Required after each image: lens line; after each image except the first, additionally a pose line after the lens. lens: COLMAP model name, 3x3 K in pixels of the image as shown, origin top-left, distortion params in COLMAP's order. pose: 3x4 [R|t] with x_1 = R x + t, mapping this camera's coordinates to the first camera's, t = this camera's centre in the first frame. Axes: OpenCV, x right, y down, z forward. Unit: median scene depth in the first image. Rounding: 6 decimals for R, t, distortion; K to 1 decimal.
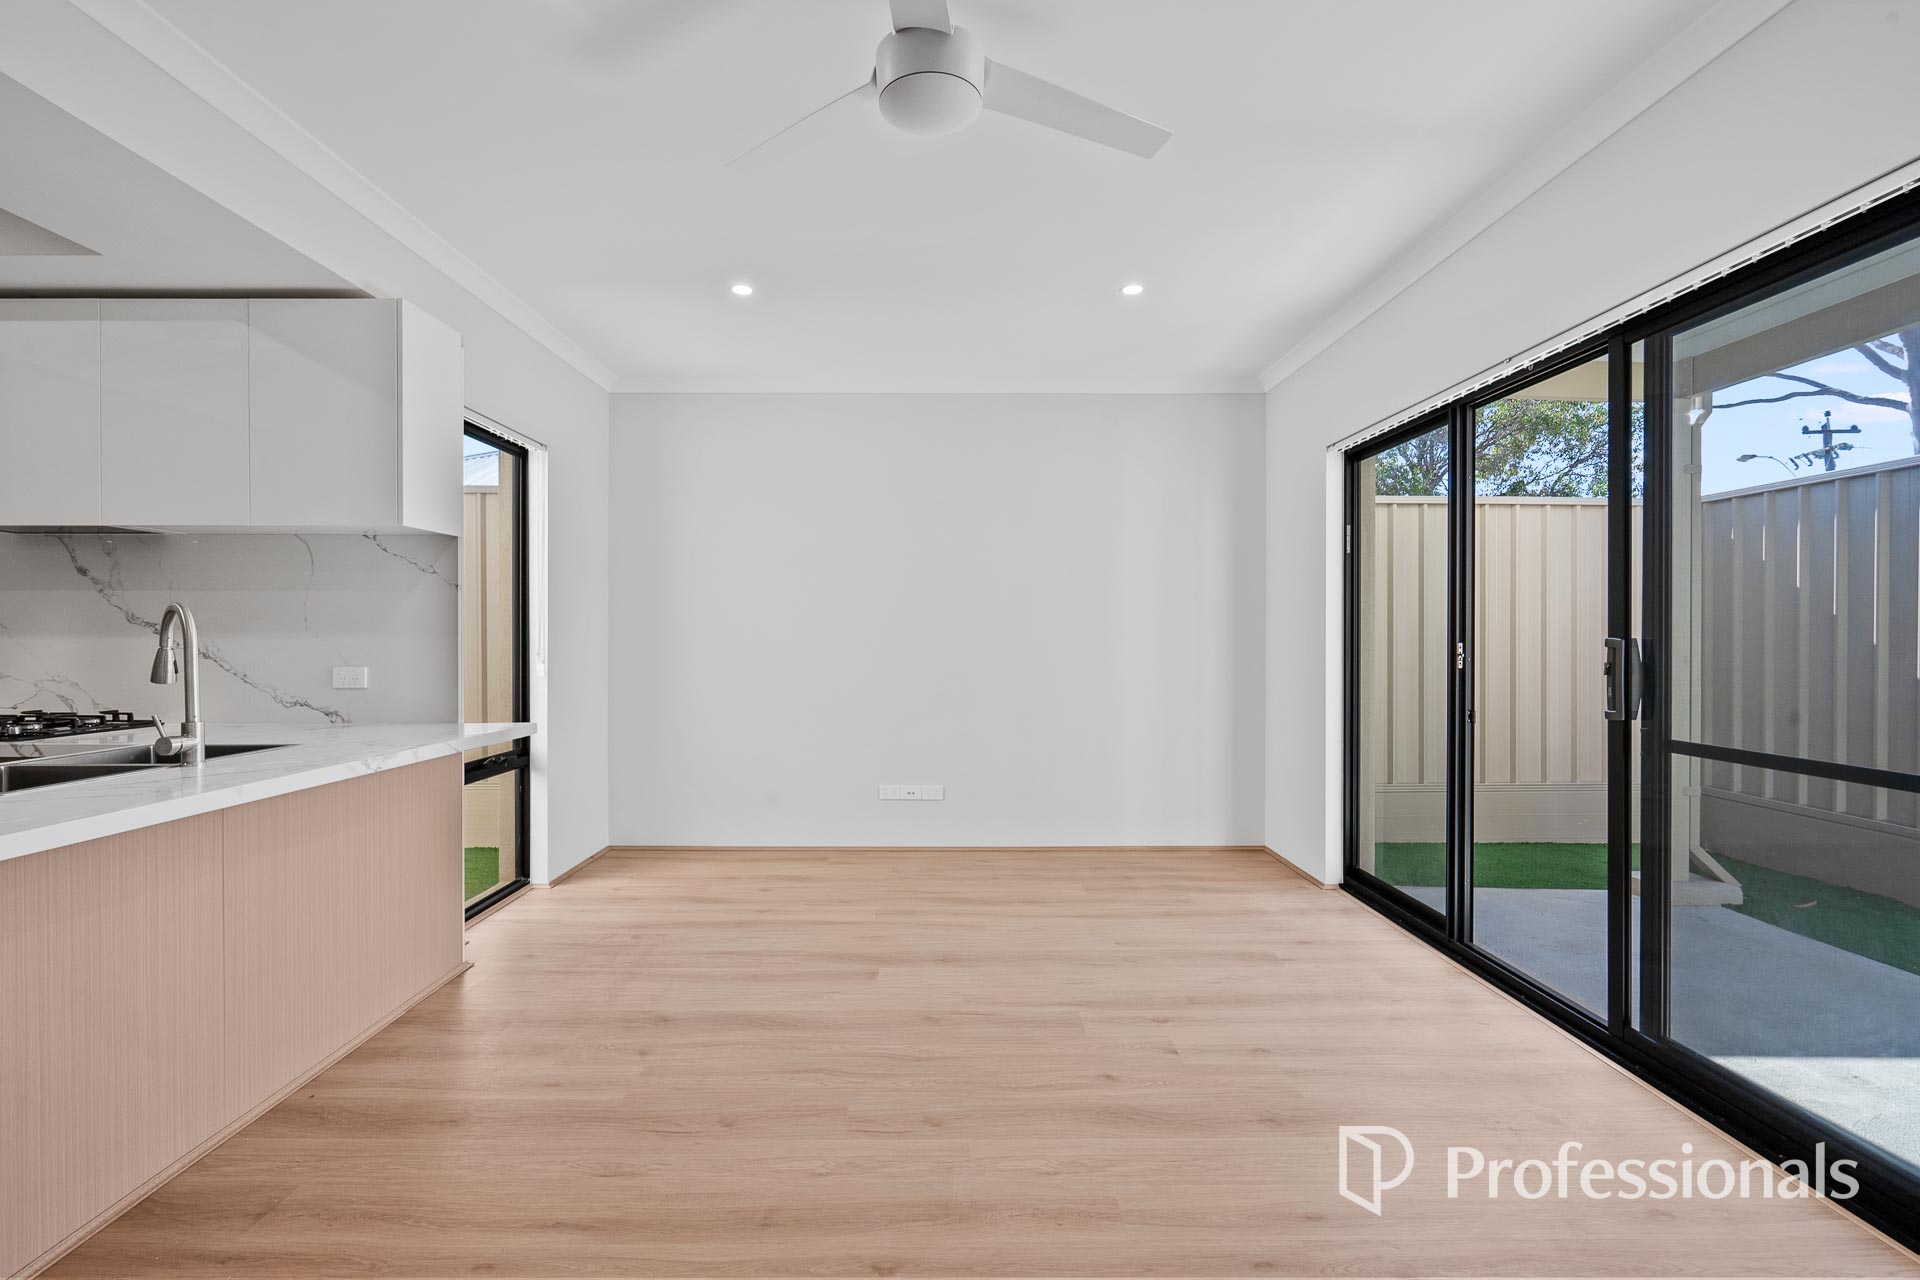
lens RADIAL K [[869.9, 0, 944.8], [0, 869.9, 637.1], [0, 0, 1]] dist [-0.006547, 0.002266]
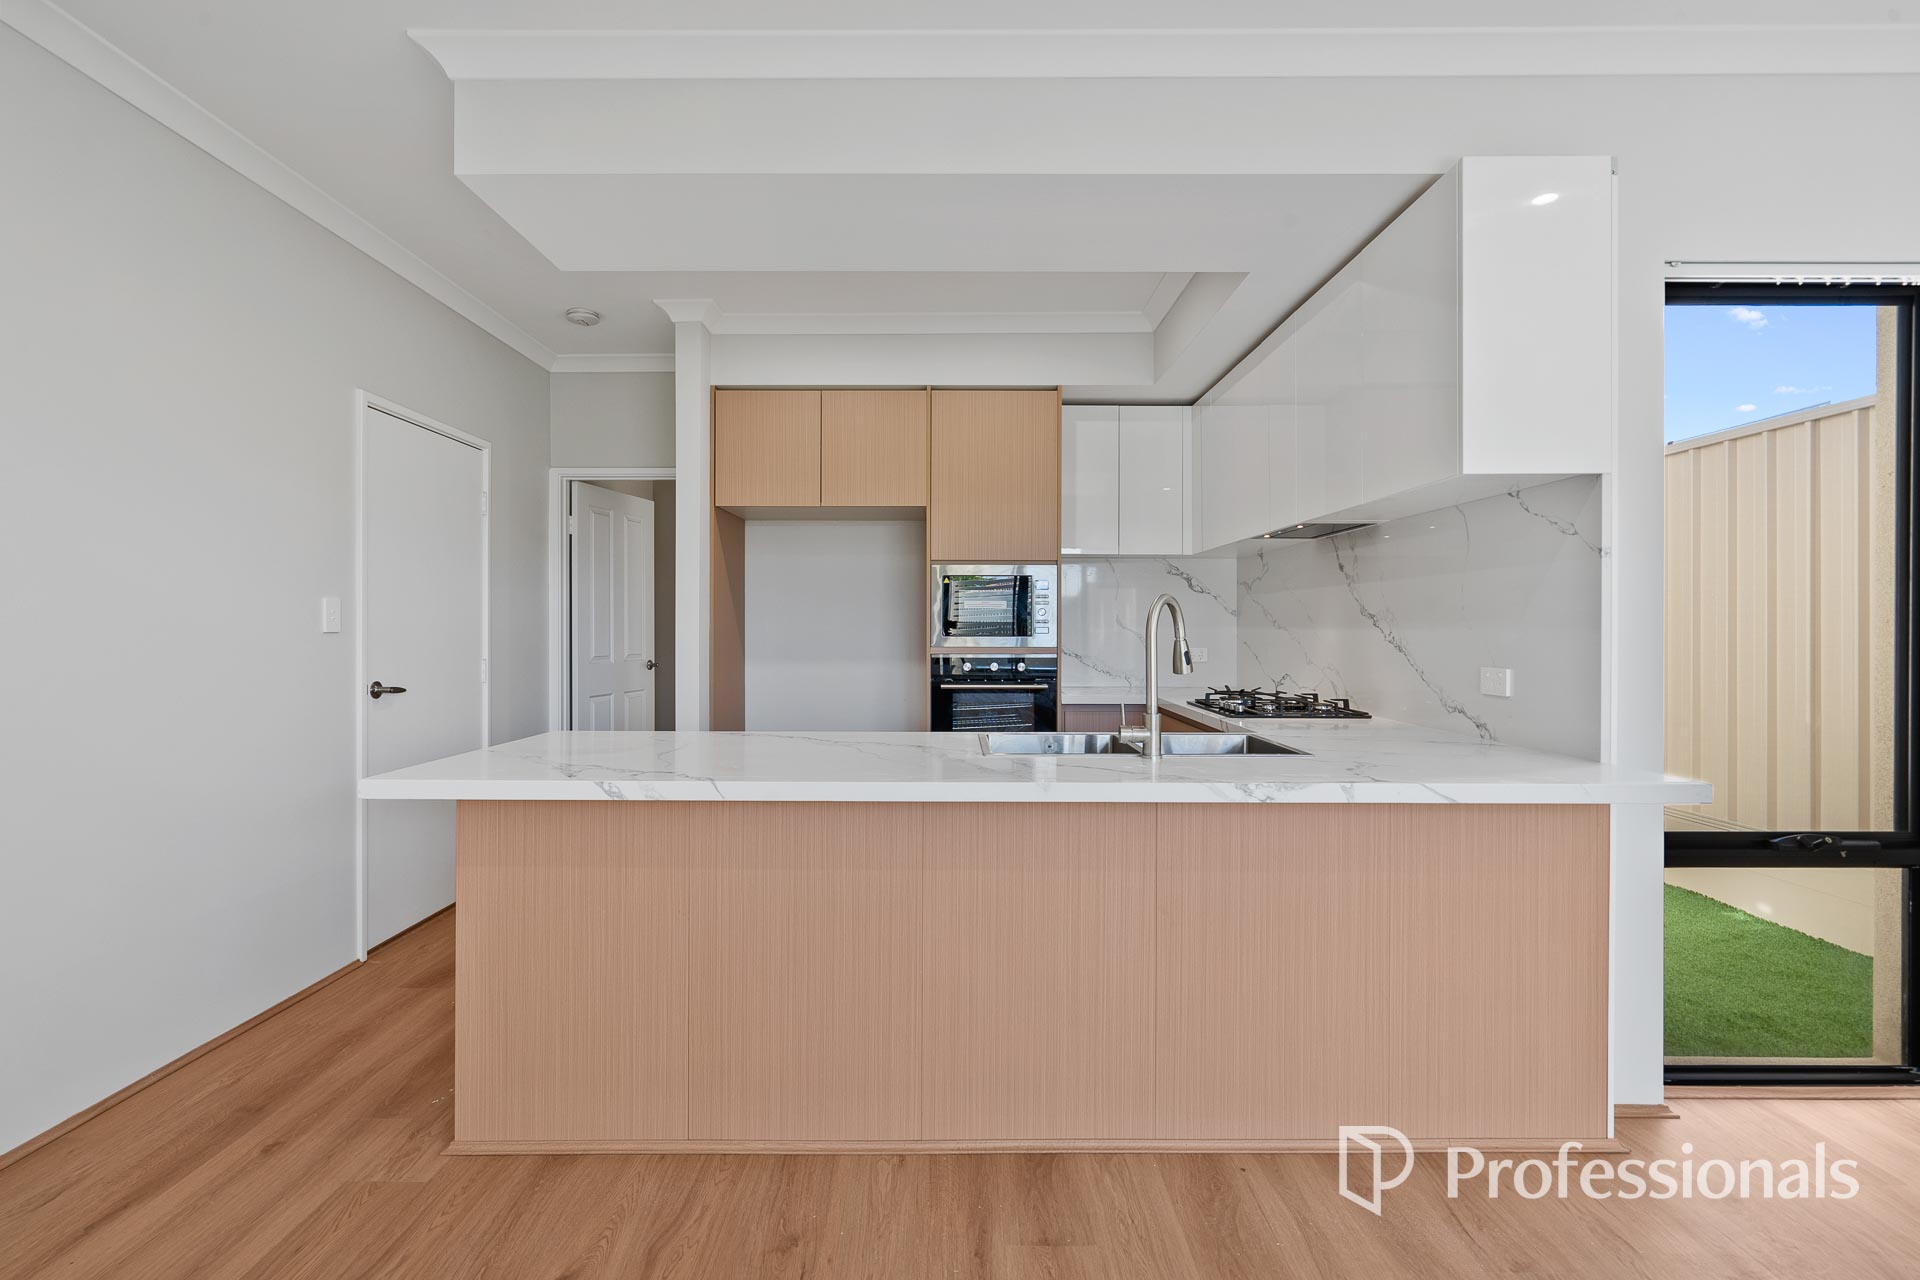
lens RADIAL K [[869.9, 0, 950.7], [0, 869.9, 631.2], [0, 0, 1]] dist [-0.006547, 0.002266]
pose [[-0.006921, 0.004935, -0.999964, 0.087195], [-0.002515, 0.999985, 0.004953, -0.000835], [0.999973, 0.002550, -0.006908, 0.521500]]
